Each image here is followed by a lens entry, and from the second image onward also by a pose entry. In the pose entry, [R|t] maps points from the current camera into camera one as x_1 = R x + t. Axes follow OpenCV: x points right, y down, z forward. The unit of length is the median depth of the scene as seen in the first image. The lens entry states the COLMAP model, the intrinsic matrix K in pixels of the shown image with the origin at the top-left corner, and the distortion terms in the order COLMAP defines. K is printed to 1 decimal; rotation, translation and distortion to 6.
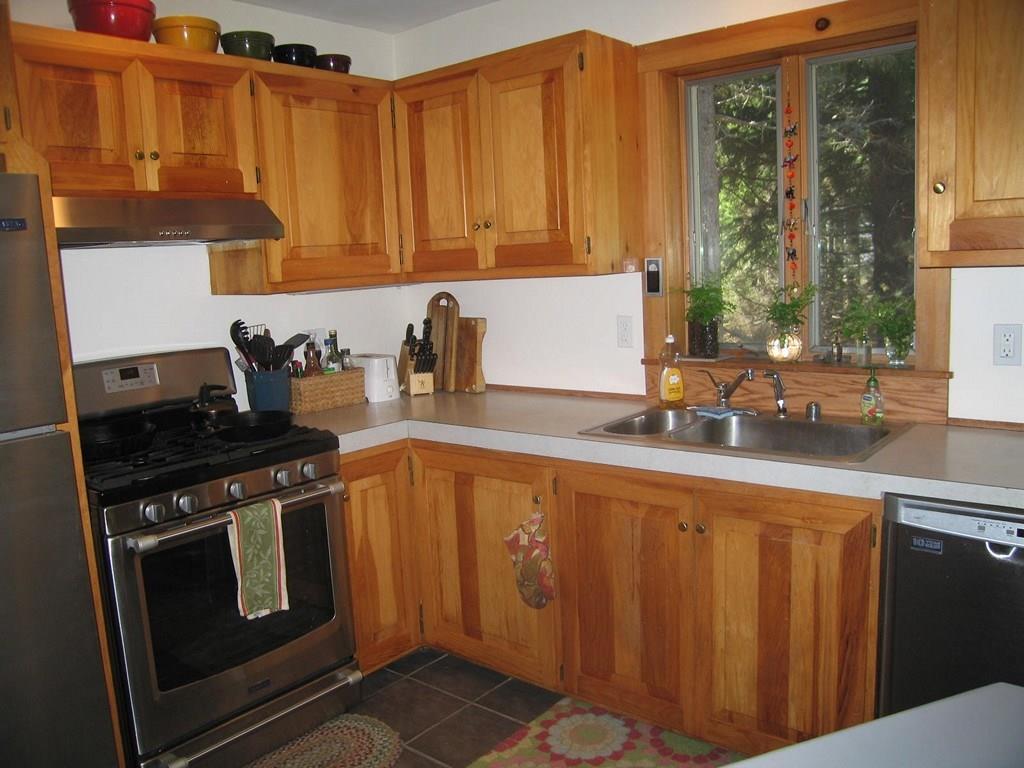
lens RADIAL K [[846.4, 0, 502.5], [0, 846.4, 379.5], [0, 0, 1]] dist [-0.137859, 0.082450]
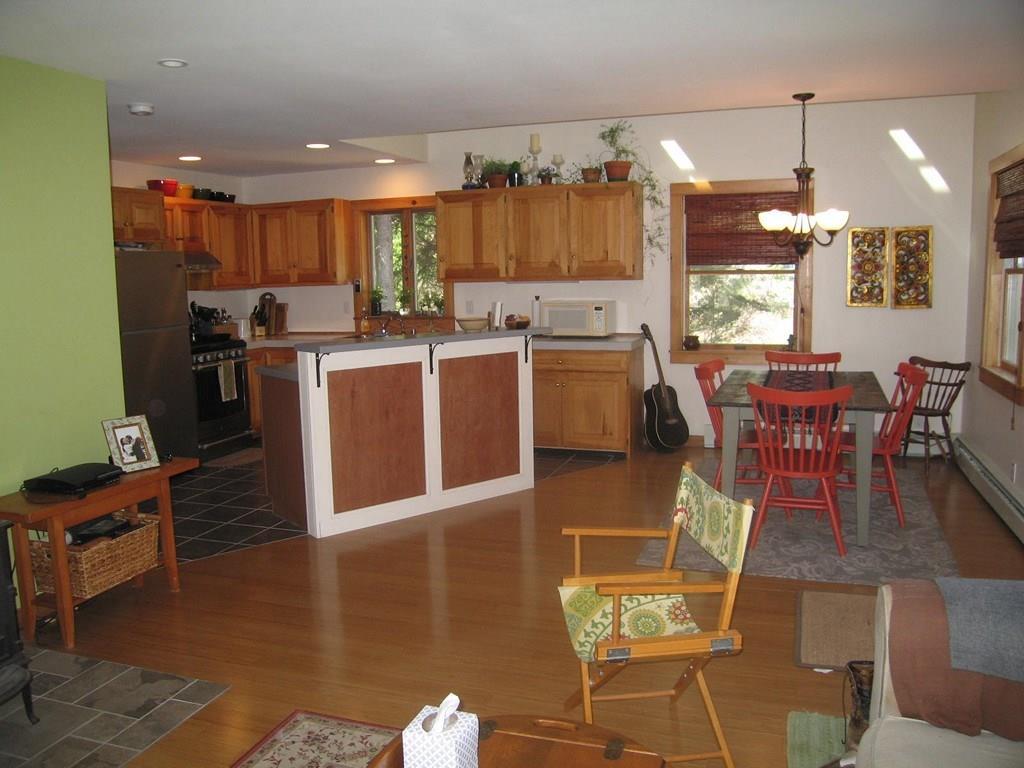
lens RADIAL K [[846.4, 0, 504.3], [0, 846.4, 389.1], [0, 0, 1]] dist [-0.137859, 0.082450]
pose [[0.933595, -0.020875, 0.357722, -0.342229], [0.025213, 0.999654, -0.007469, 0.231337], [-0.357443, 0.015992, 0.933798, -1.627226]]
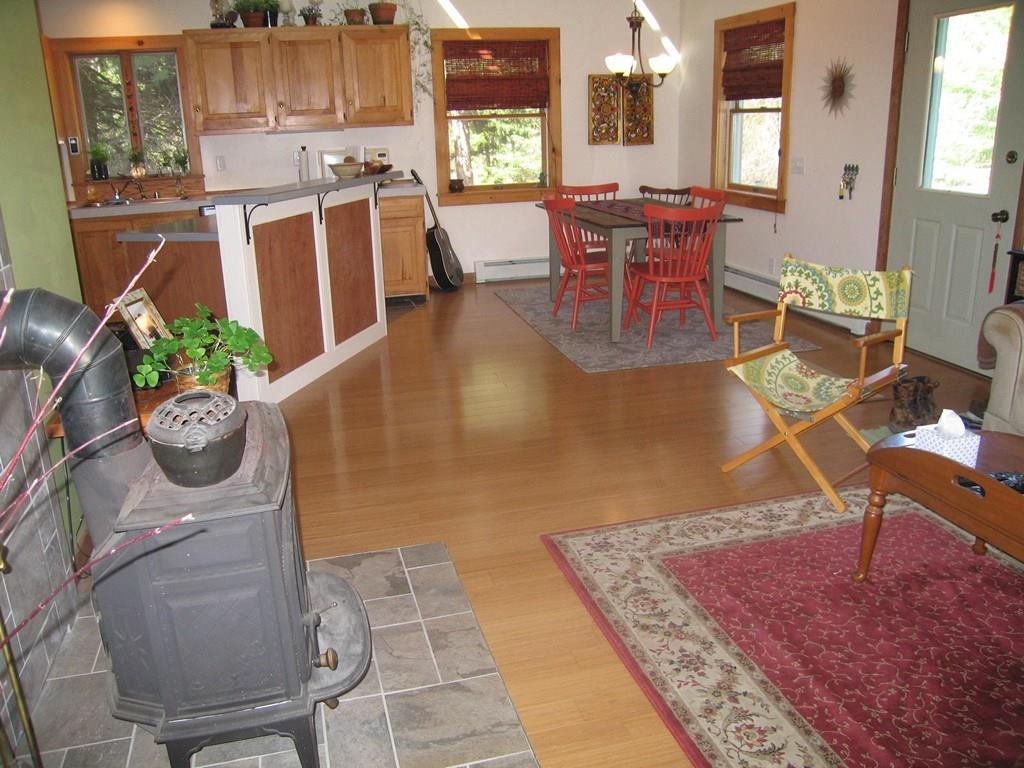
lens RADIAL K [[846.4, 0, 509.9], [0, 846.4, 383.6], [0, 0, 1]] dist [-0.137859, 0.082450]
pose [[0.566284, -0.218845, 0.794625, -1.000543], [0.116714, 0.975682, 0.185534, 0.226104], [-0.815904, -0.012321, 0.578056, -1.188109]]
